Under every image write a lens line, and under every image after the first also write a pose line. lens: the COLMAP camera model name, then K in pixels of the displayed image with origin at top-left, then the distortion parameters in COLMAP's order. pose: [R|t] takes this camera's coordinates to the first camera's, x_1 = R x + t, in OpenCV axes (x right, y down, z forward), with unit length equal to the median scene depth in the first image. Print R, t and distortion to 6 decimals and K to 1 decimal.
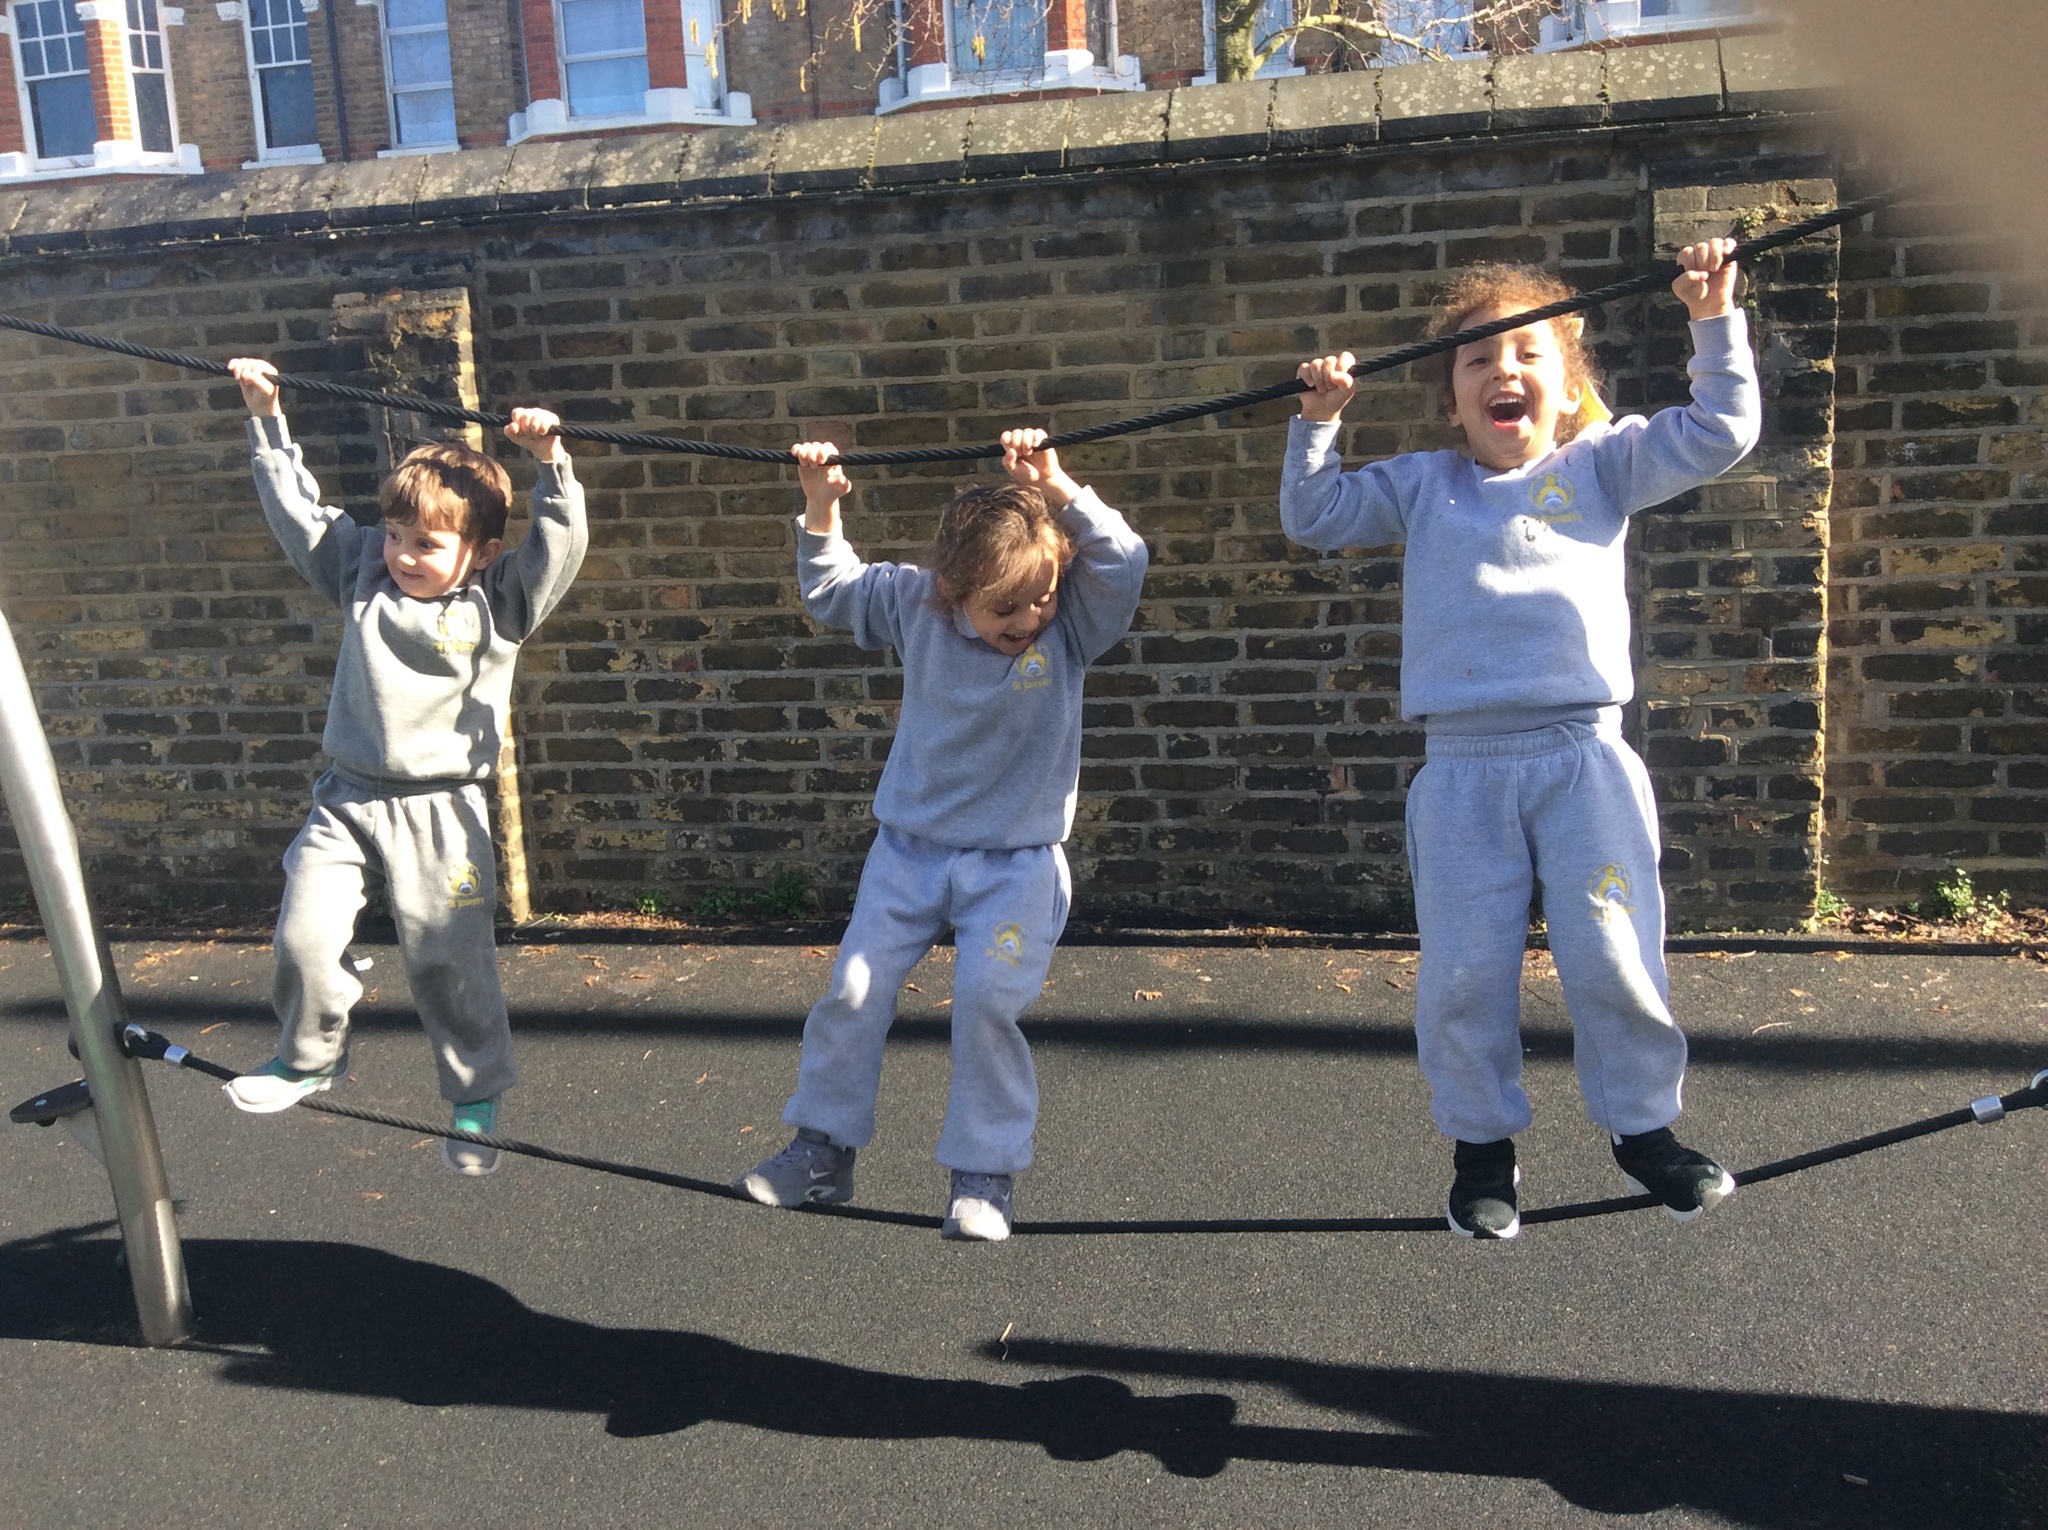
lens RADIAL K [[1991.8, 0, 1057.0], [0, 1991.8, 765.9], [0, 0, 1]] dist [0.071822, 0.000000]
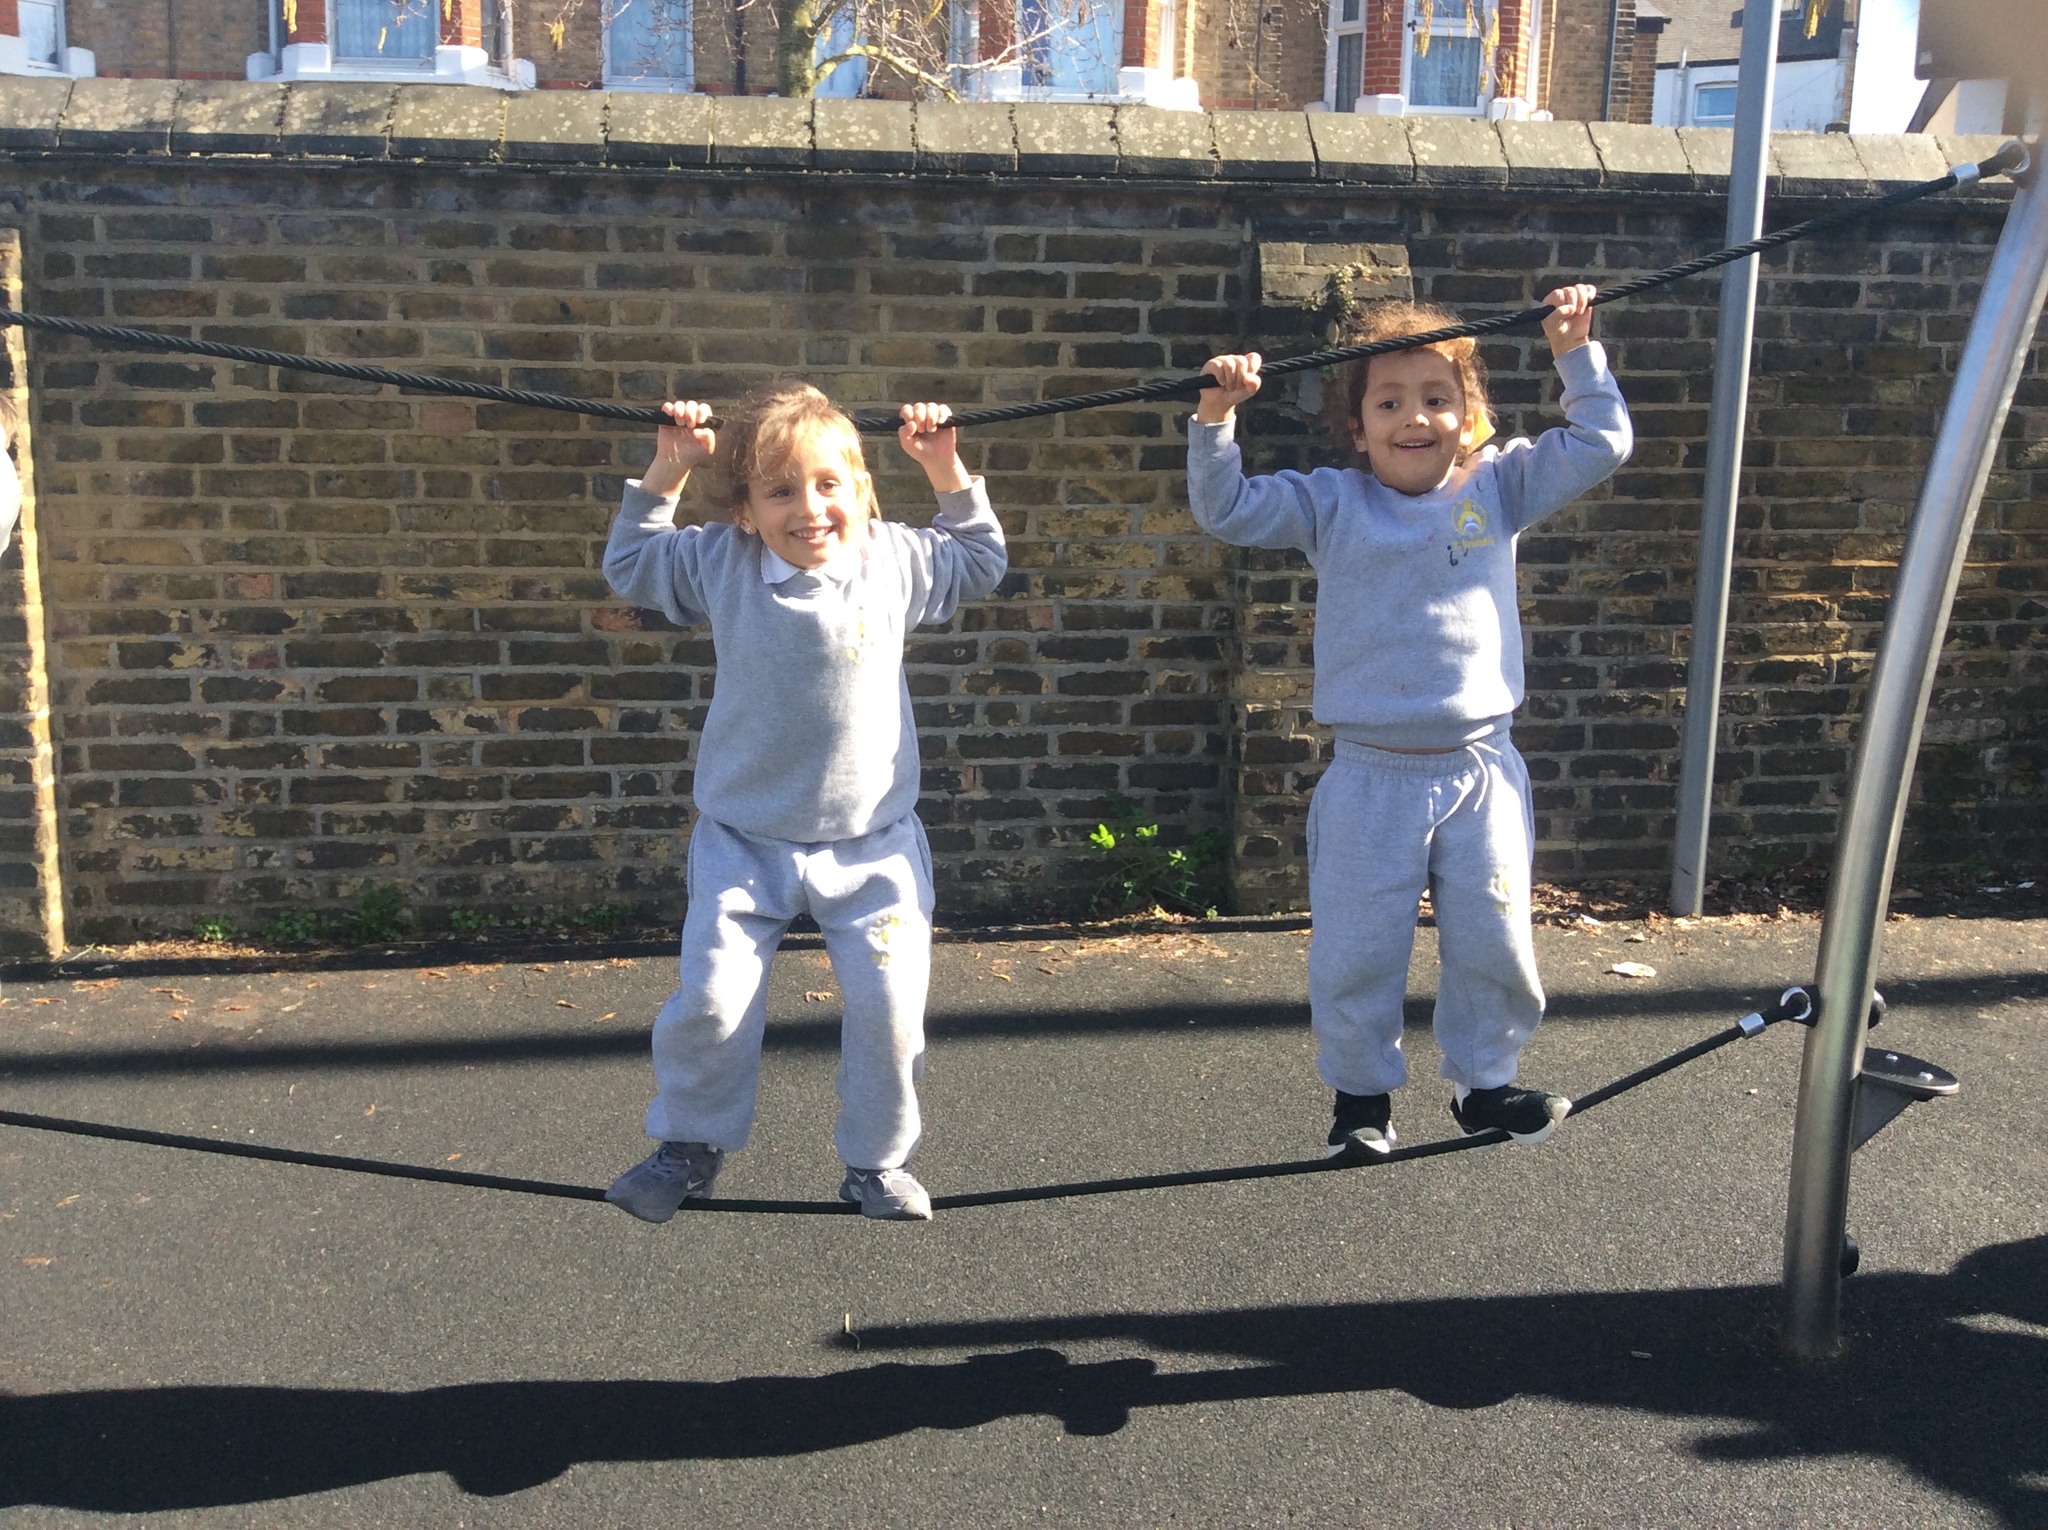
lens RADIAL K [[1991.8, 0, 1043.2], [0, 1991.8, 740.6], [0, 0, 1]] dist [0.071822, 0.000000]
pose [[0.929961, -0.002599, 0.367650, -0.206578], [0.014678, 0.999440, -0.030064, 0.018746], [-0.367366, 0.033354, 0.929478, 0.026226]]
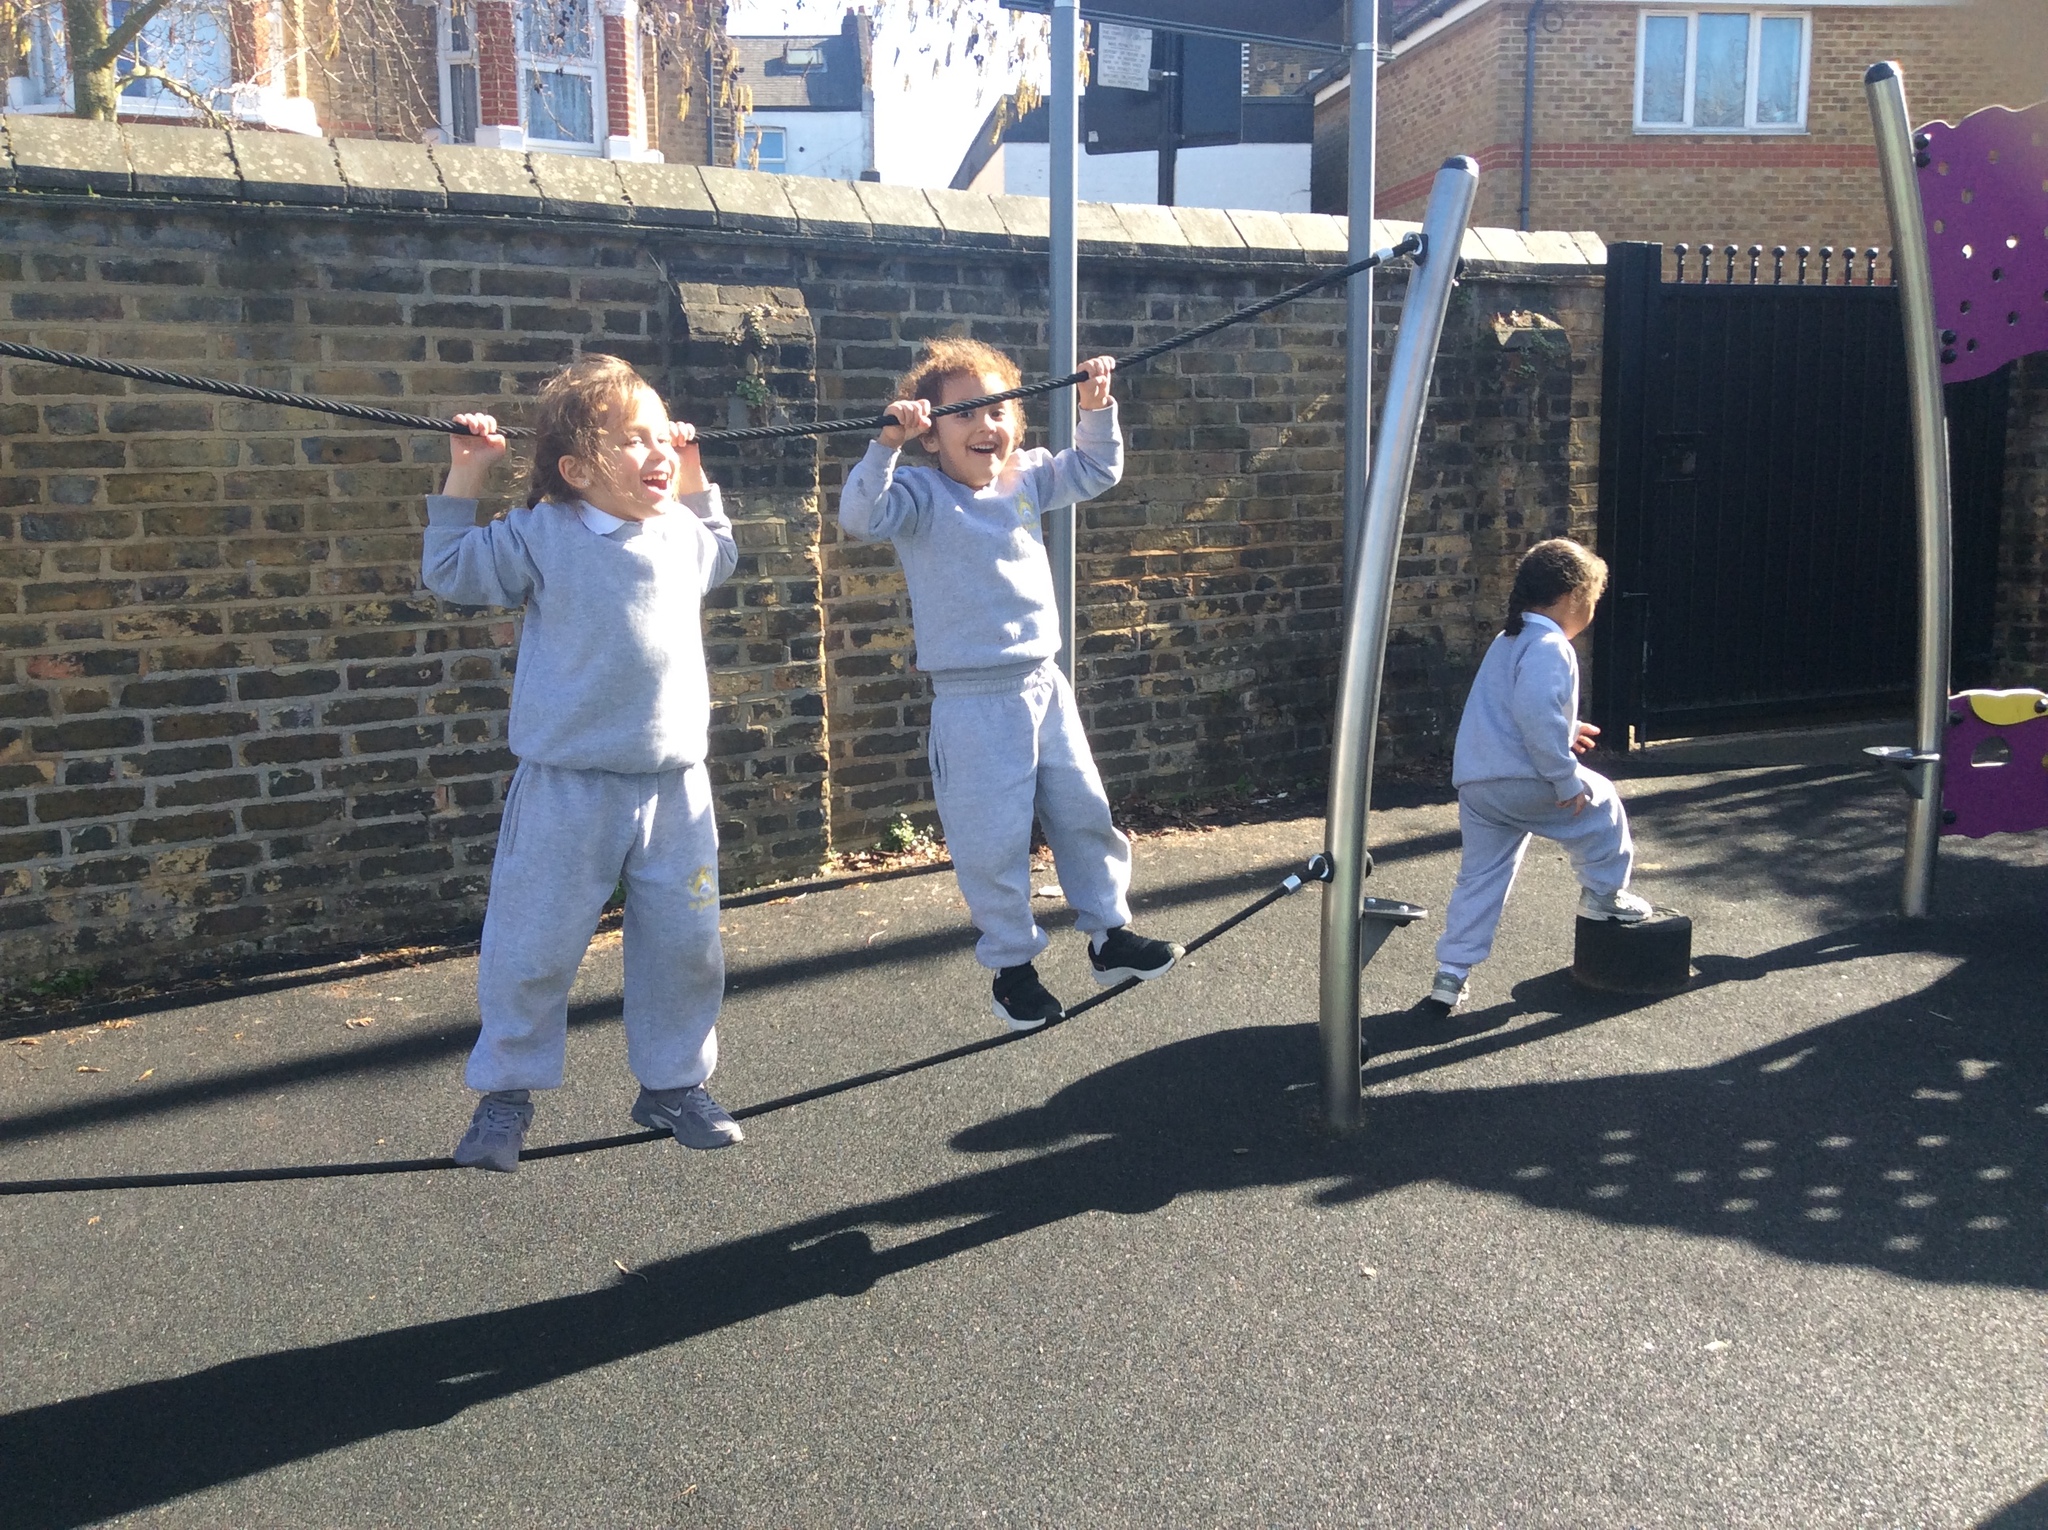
lens RADIAL K [[1991.8, 0, 1068.6], [0, 1991.8, 731.0], [0, 0, 1]] dist [0.071822, 0.000000]
pose [[0.658351, -0.070823, 0.749371, -0.443895], [0.123441, 0.992243, -0.014671, 0.028254], [-0.742520, 0.102162, 0.661987, 0.047113]]
